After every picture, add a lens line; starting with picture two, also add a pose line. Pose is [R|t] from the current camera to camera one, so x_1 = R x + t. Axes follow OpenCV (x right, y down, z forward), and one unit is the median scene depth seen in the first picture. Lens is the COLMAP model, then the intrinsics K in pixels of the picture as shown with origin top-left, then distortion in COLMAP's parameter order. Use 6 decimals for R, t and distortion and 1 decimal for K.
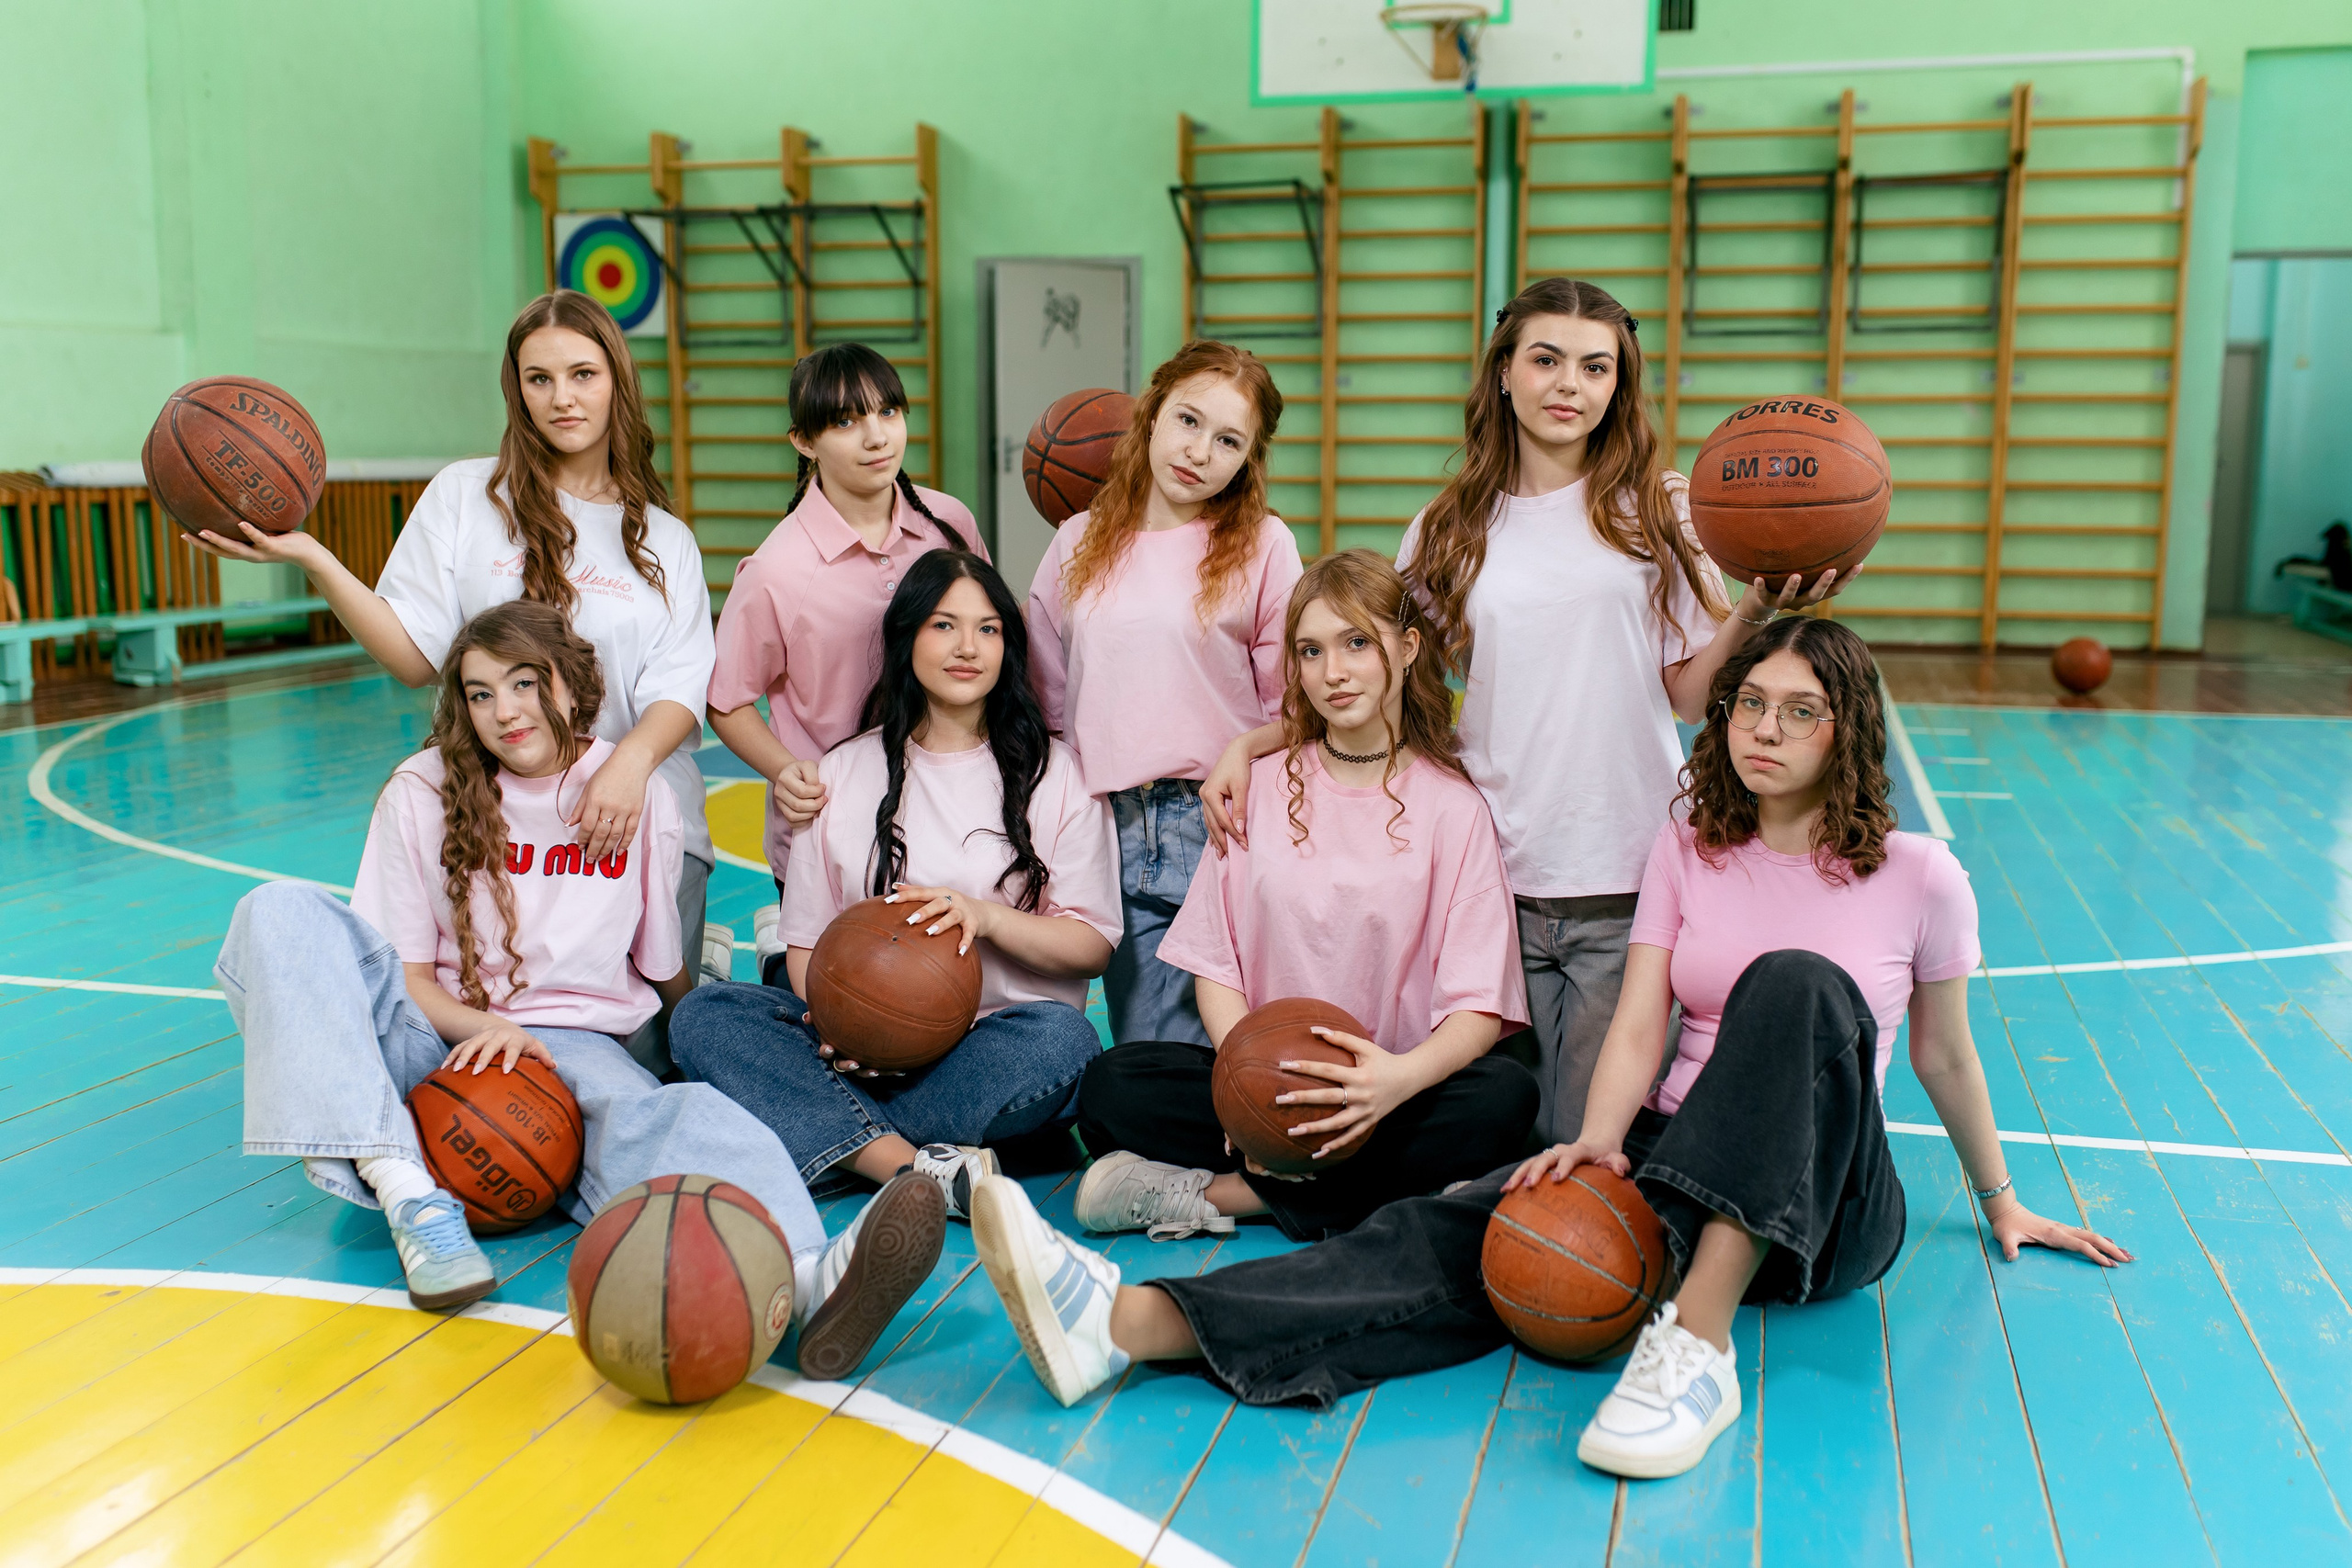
lens RADIAL K [[2255.7, 0, 1186.4], [0, 2255.7, 811.5], [0, 0, 1]] dist [-0.001429, 0.001293]
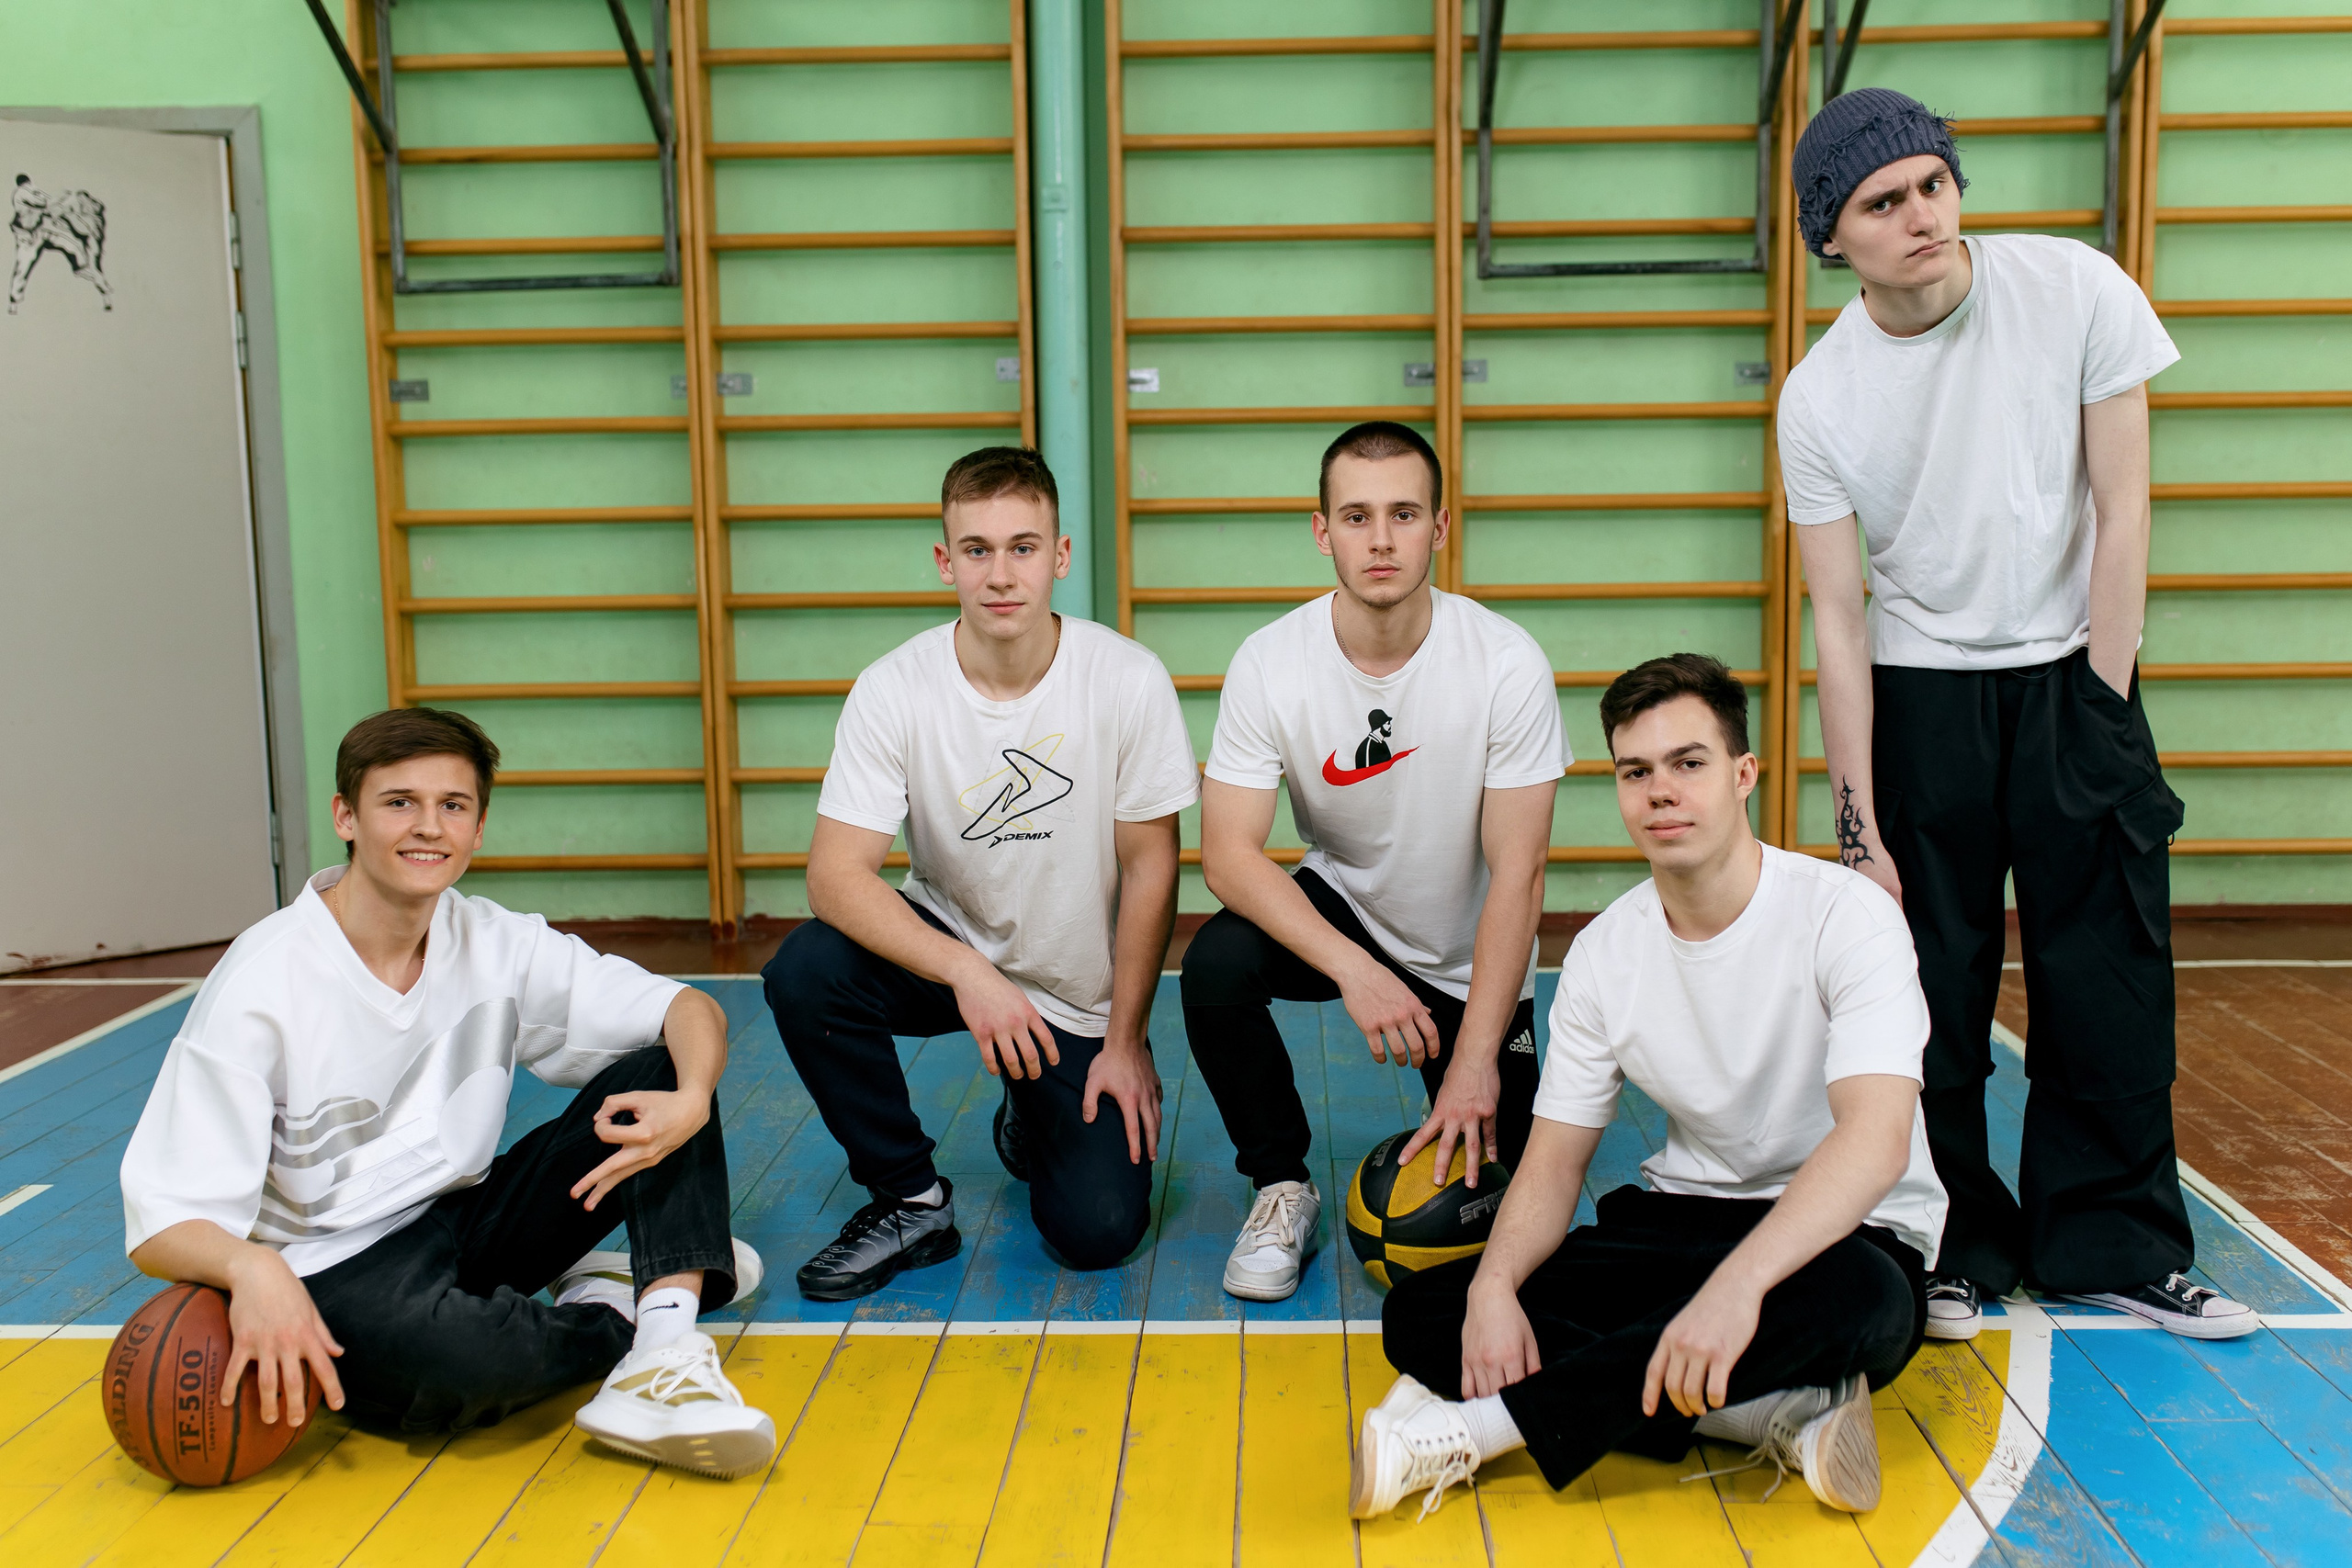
lens RADIAL K [[2353.6, 0, 1214.4], [0, 2353.6, 780.7], [0, 0, 1]] dist [-0.001477, 0.007587]
pose [[0.973346, -0.046104, 0.224660, 0.058135], [0.053264, 0.998244, -0.025912, -0.101782], [-0.223071, 0.037187, 0.974093, 0.564980]]
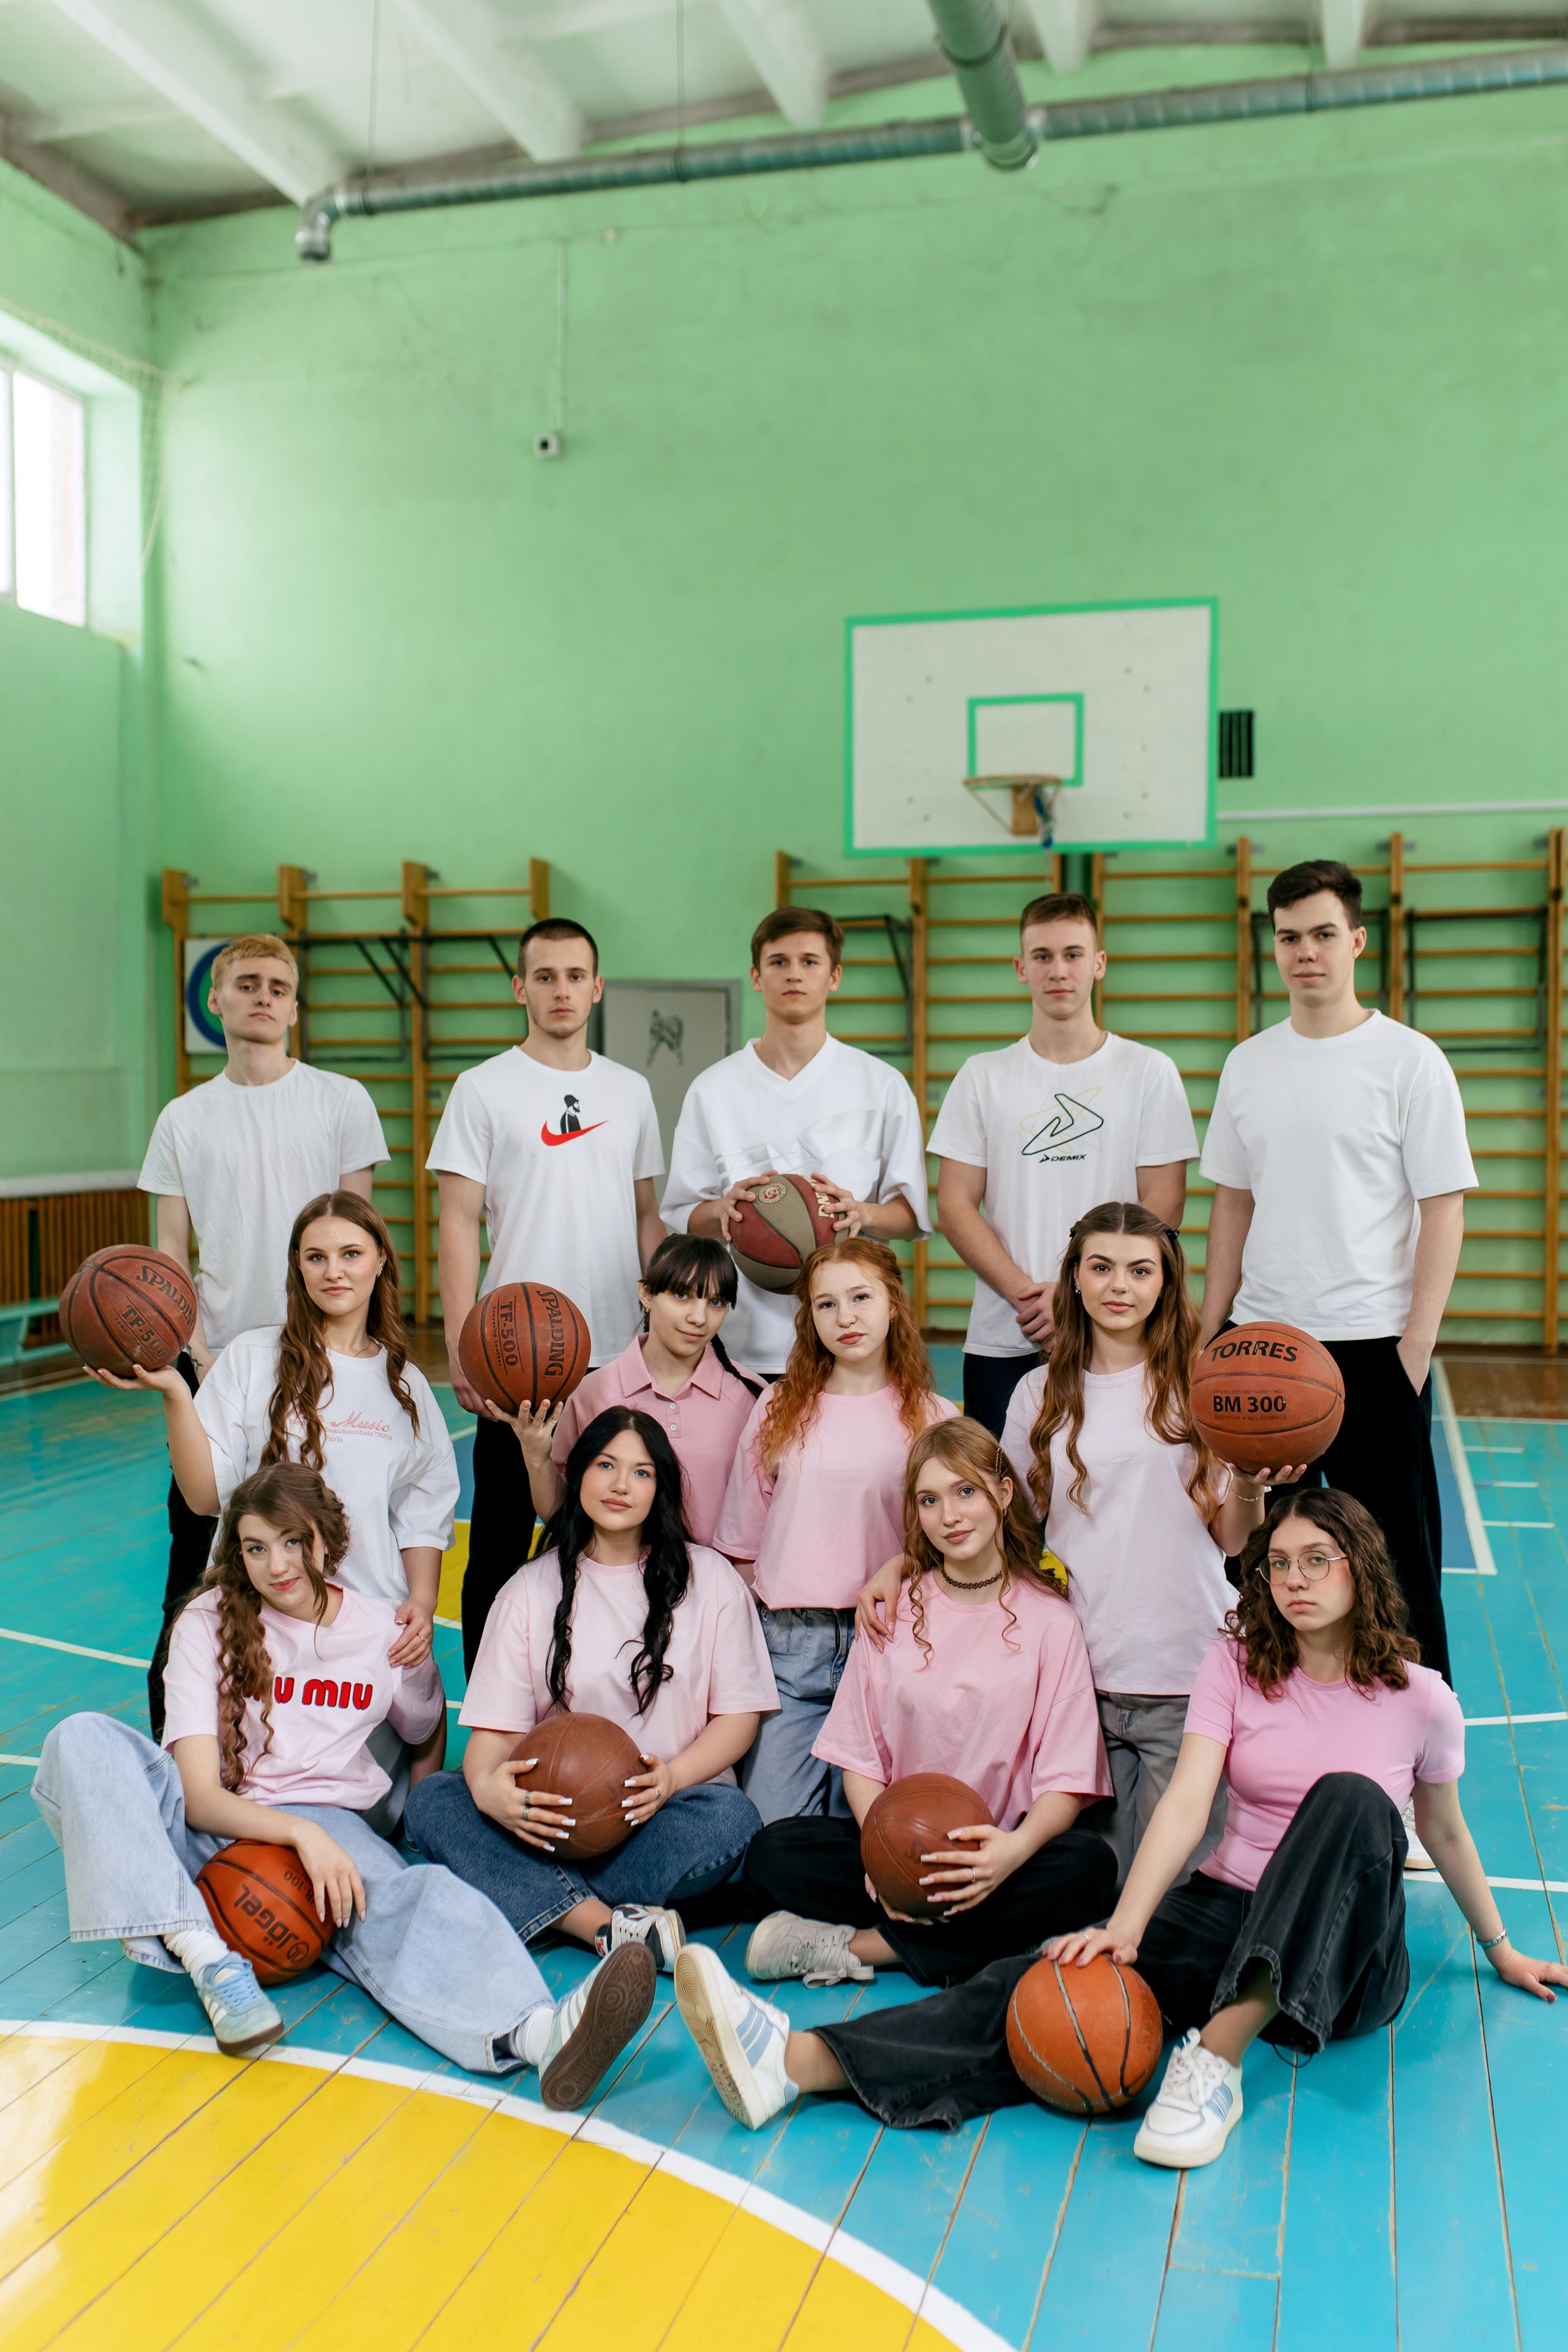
lens RADIAL K [[2325.5, 0, 784.0], [0, 2325.5, 1176.0], [0, 0, 1]] dist [0.000518, 0.009507]
pose [[0.999954, -0.006482, 0.007060, -0.008858], [0.007278, 0.992831, -0.119309, -0.025895], [-0.006236, 0.119354, 0.992832, -0.083595]]
